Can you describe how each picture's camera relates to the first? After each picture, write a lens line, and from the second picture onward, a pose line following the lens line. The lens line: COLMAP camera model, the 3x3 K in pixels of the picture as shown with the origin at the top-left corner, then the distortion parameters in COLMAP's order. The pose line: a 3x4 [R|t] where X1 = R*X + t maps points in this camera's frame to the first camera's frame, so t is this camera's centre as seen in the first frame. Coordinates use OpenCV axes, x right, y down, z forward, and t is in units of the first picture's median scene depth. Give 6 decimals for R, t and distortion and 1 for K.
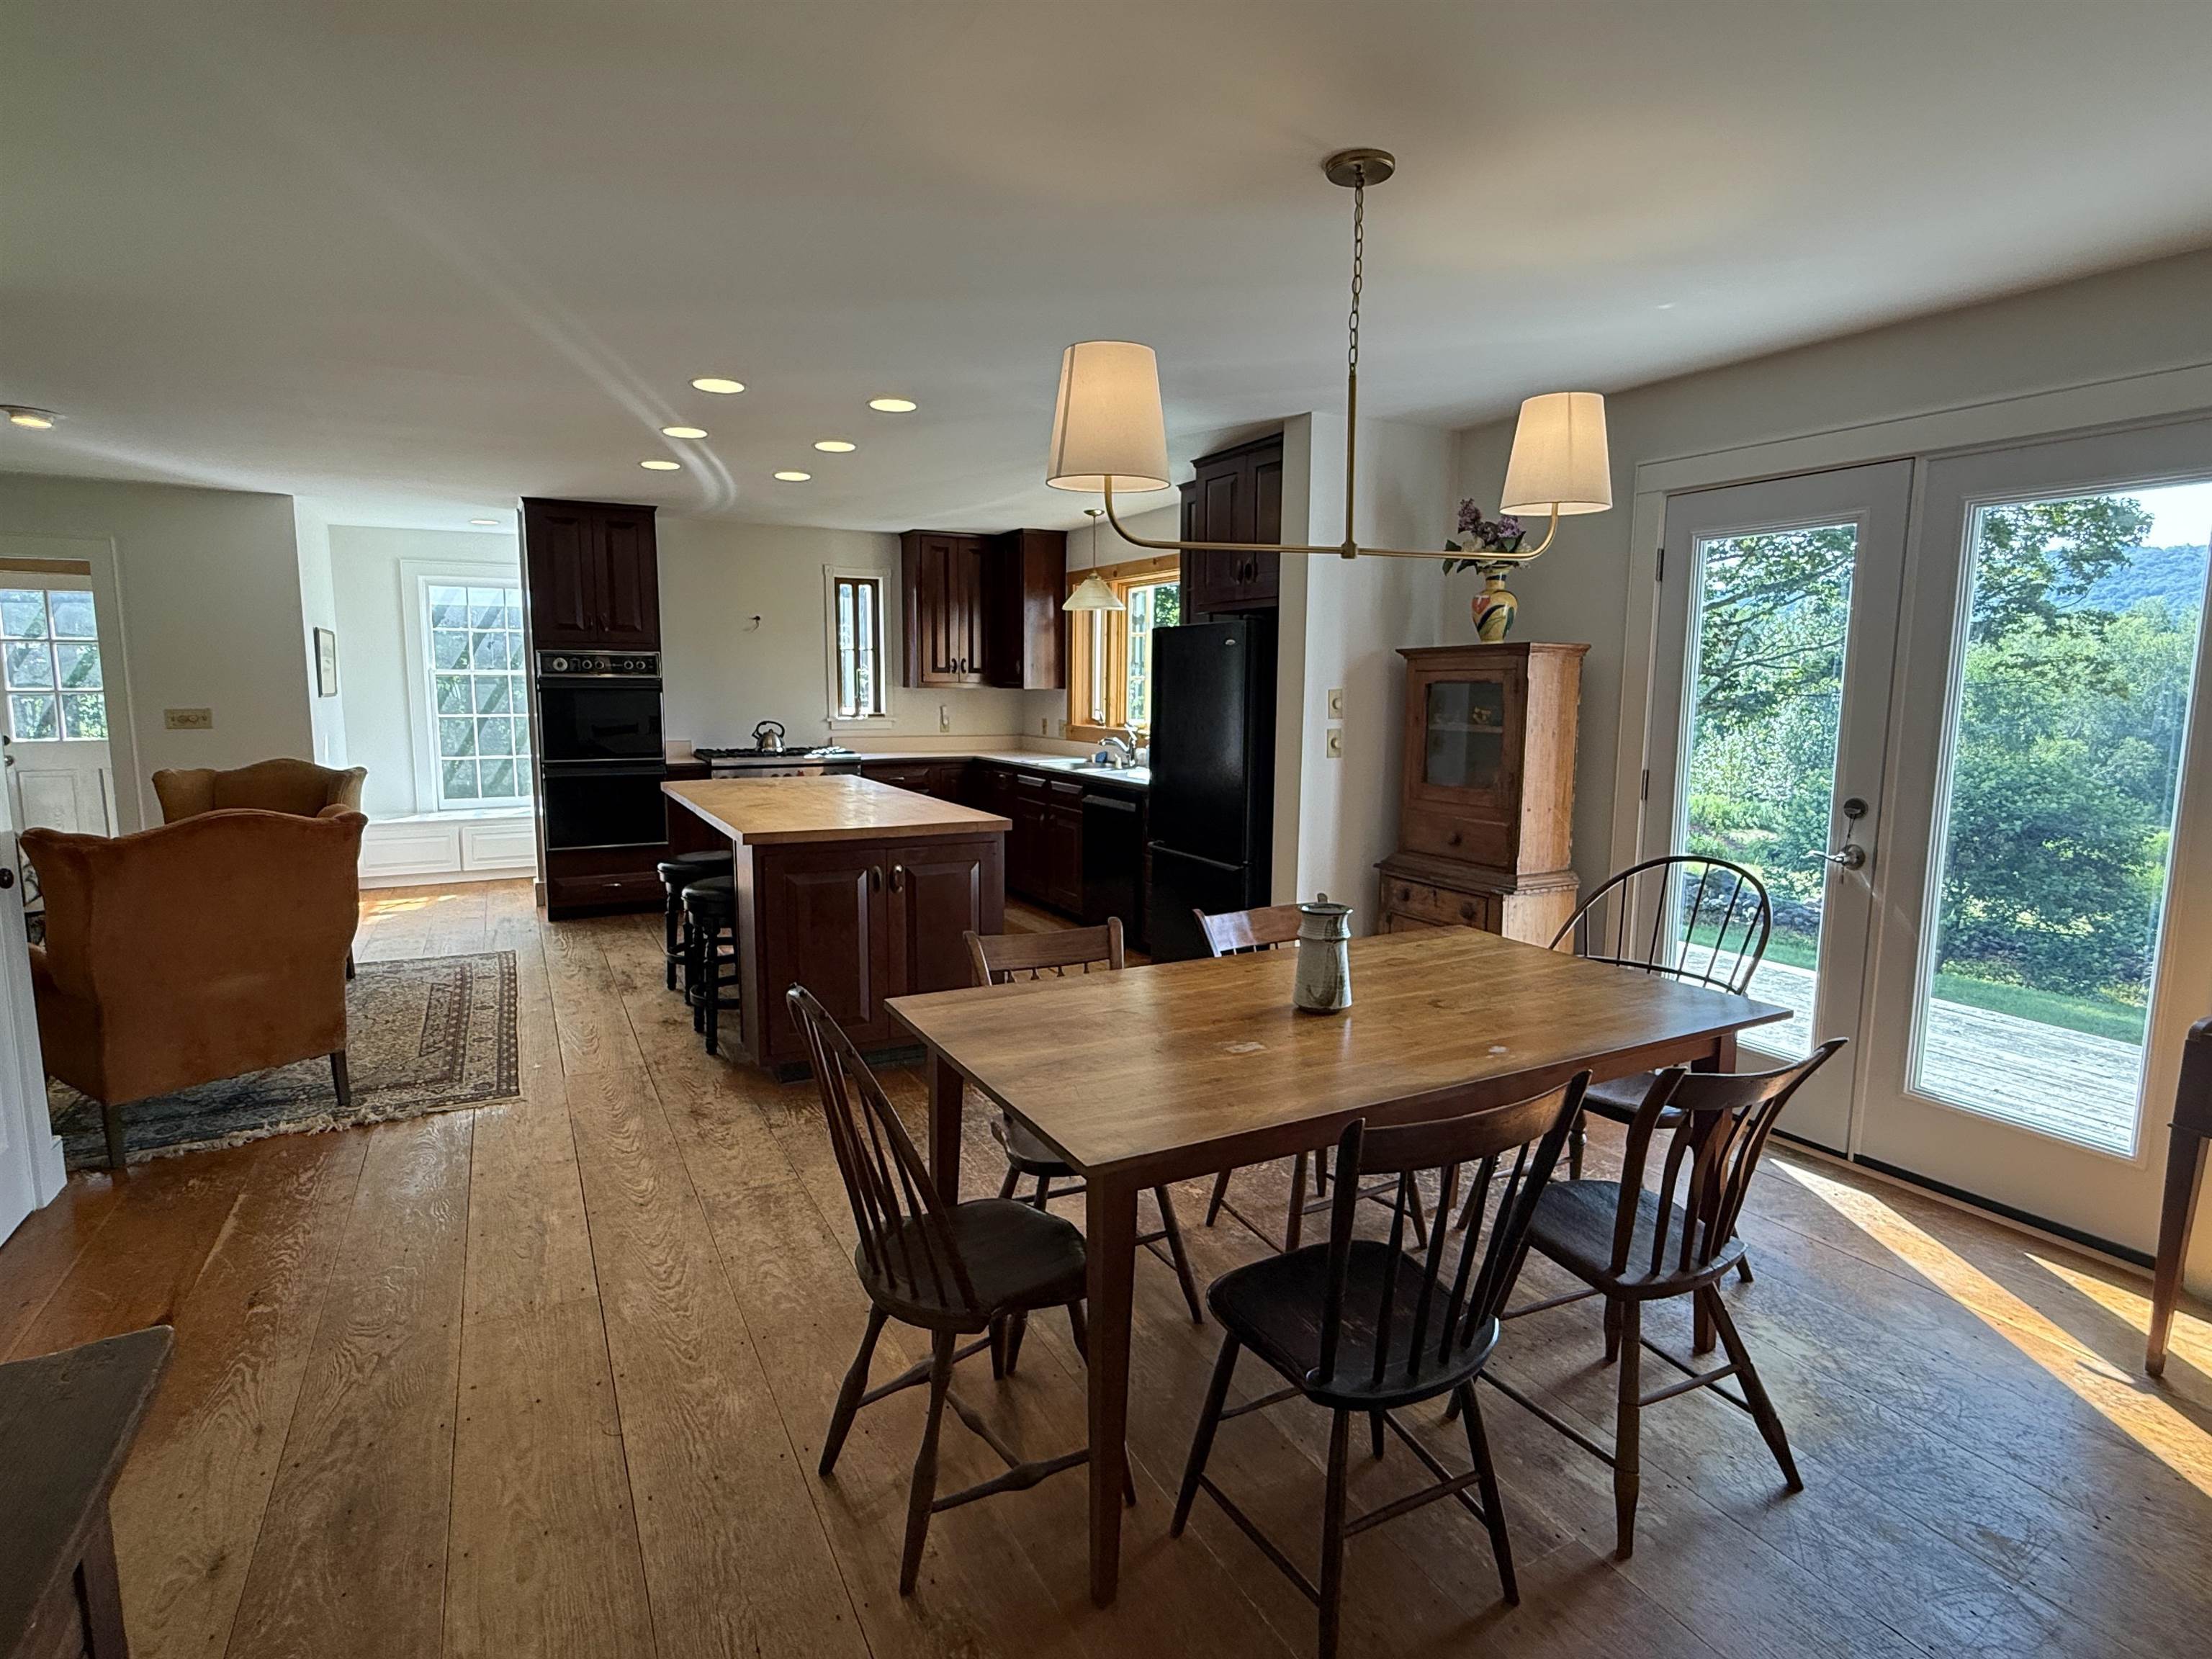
lens RADIAL K [[1151.1, 0, 1111.0], [0, 1151.1, 821.7], [0, 0, 1]] dist [0.003636, -0.000097]
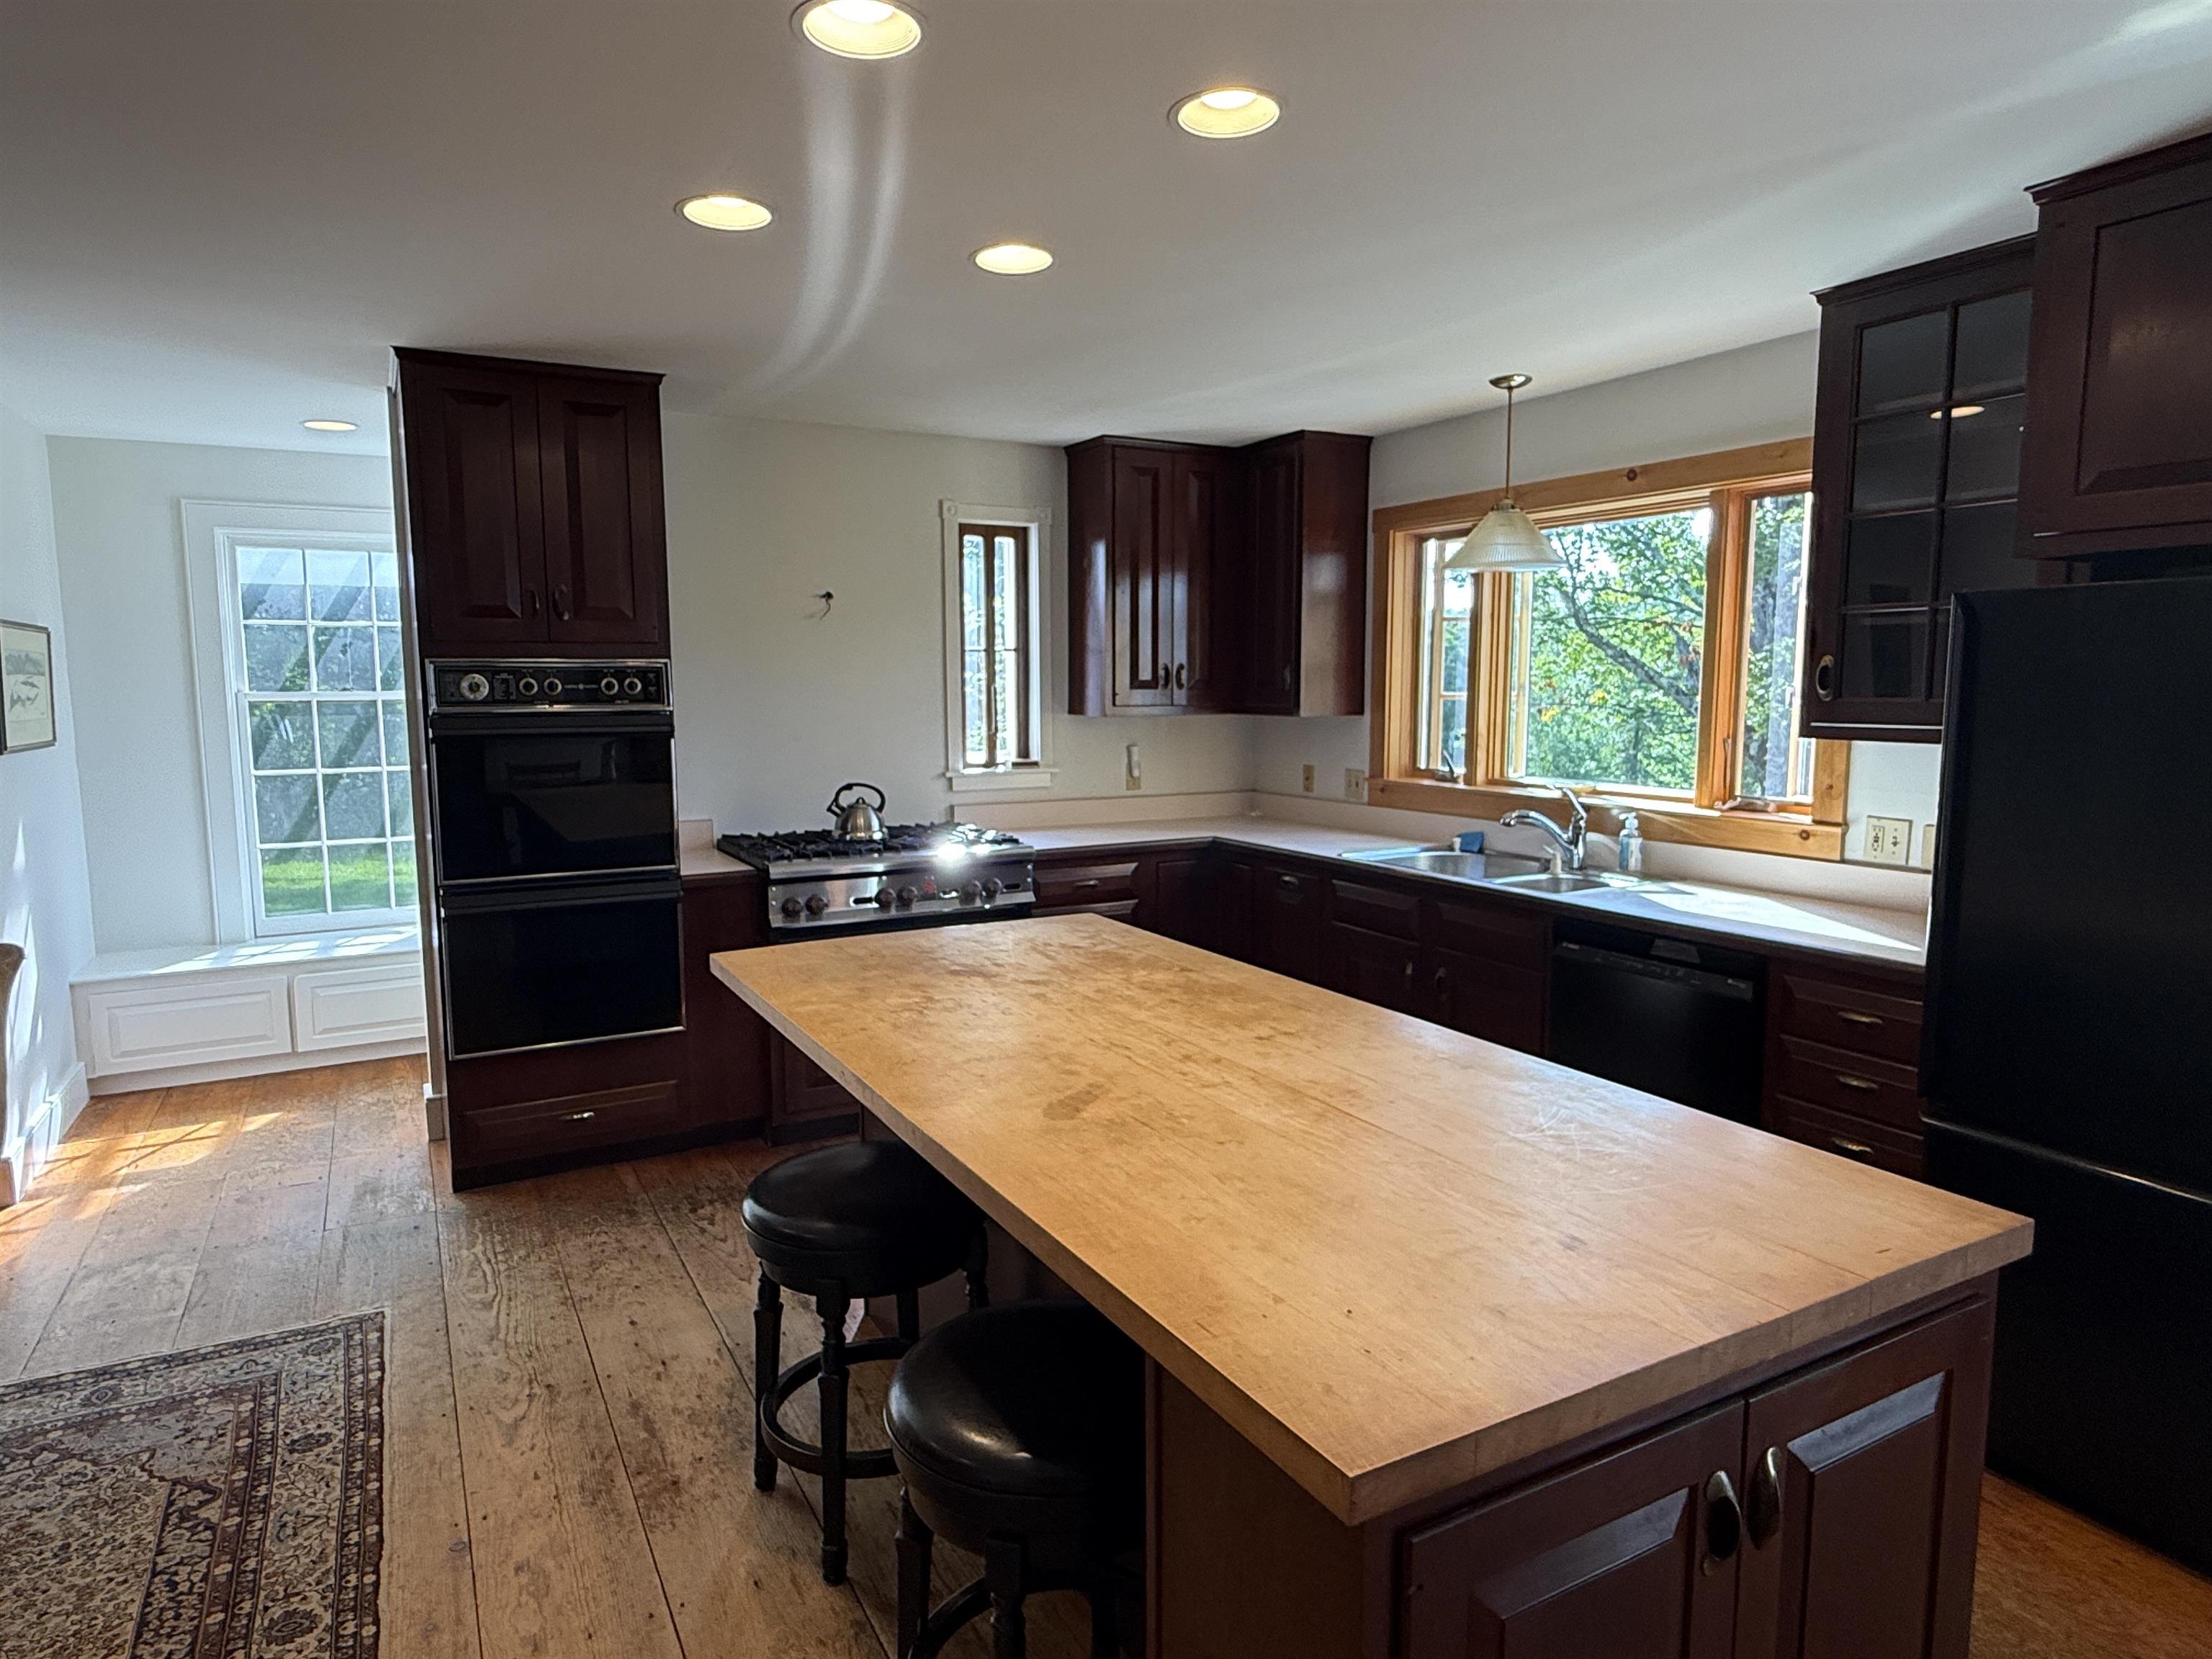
lens RADIAL K [[1302.9, 0, 1110.3], [0, 1302.9, 815.7], [0, 0, 1]] dist [0.003085, -0.001096]
pose [[0.999680, -0.013433, 0.021439, -0.182190], [0.013801, 0.999758, -0.017114, -0.057034], [-0.021204, 0.017405, 0.999624, 0.363967]]
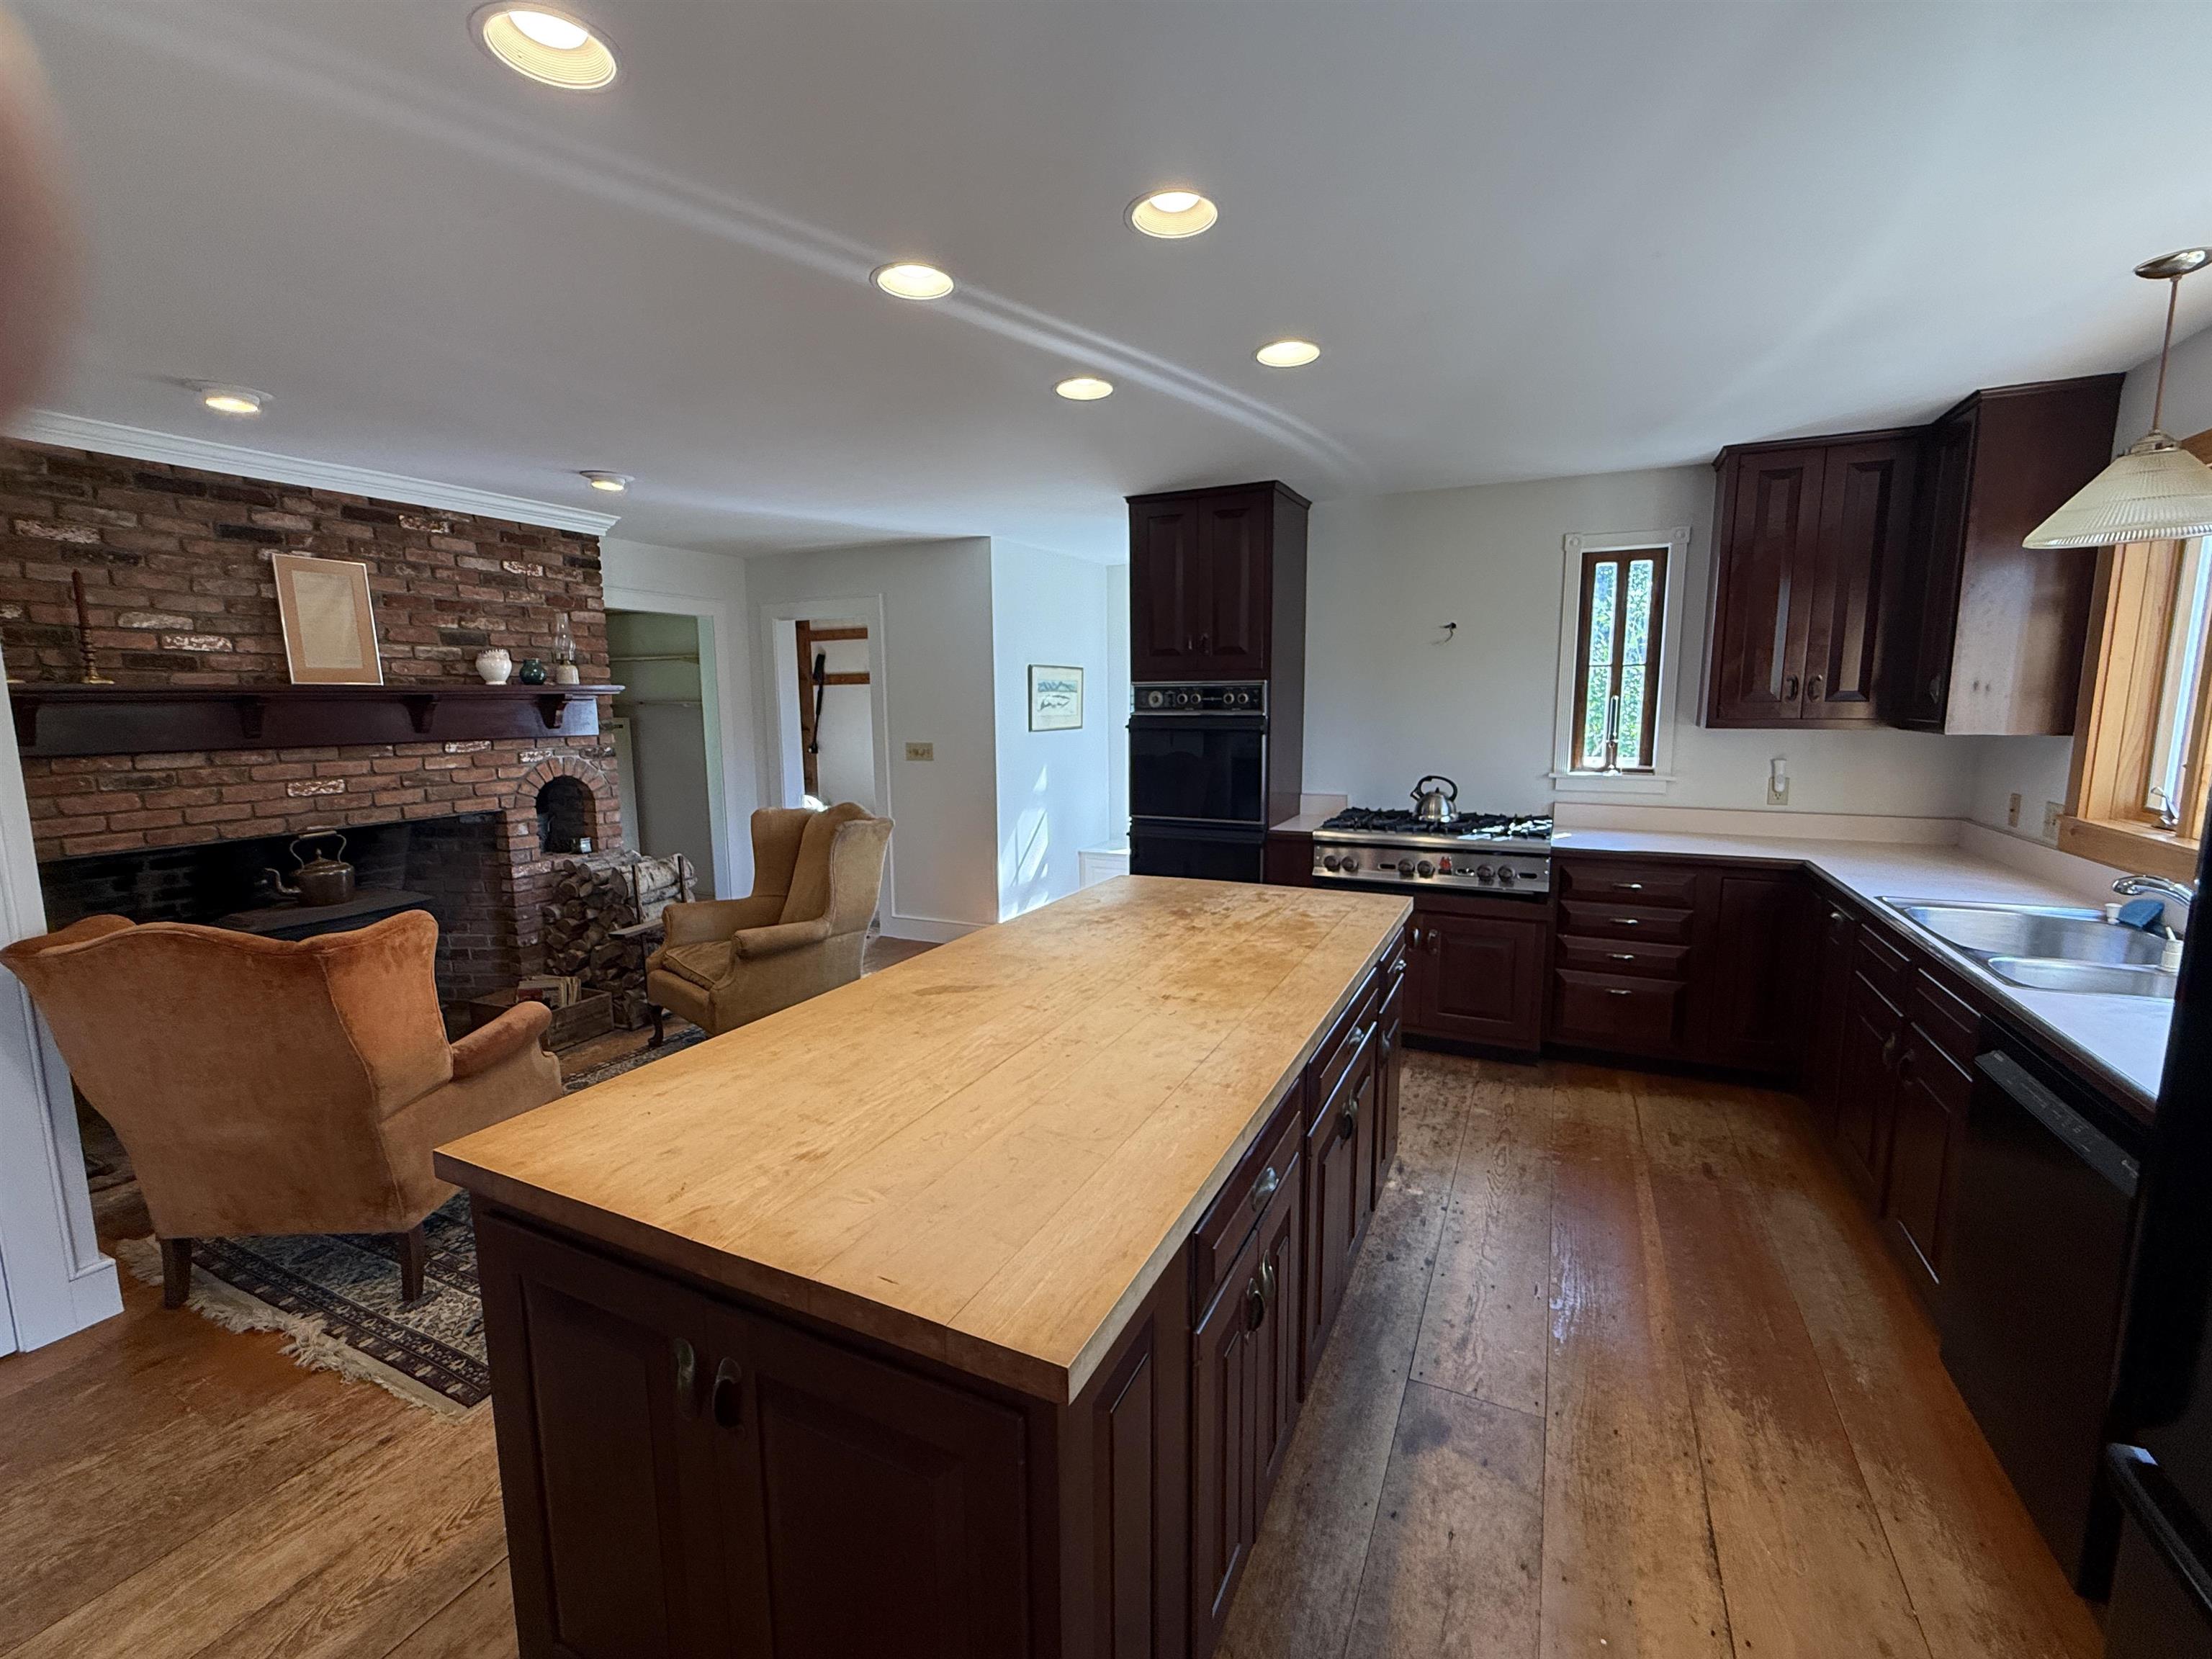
lens RADIAL K [[946.7, 0, 1101.7], [0, 946.7, 825.9], [0, 0, 1]] dist [0.003465, -0.000035]
pose [[0.594483, 0.098095, -0.798103, 0.035335], [-0.086113, 0.994590, 0.058103, -0.070161], [0.799484, 0.034186, 0.599714, 0.481719]]
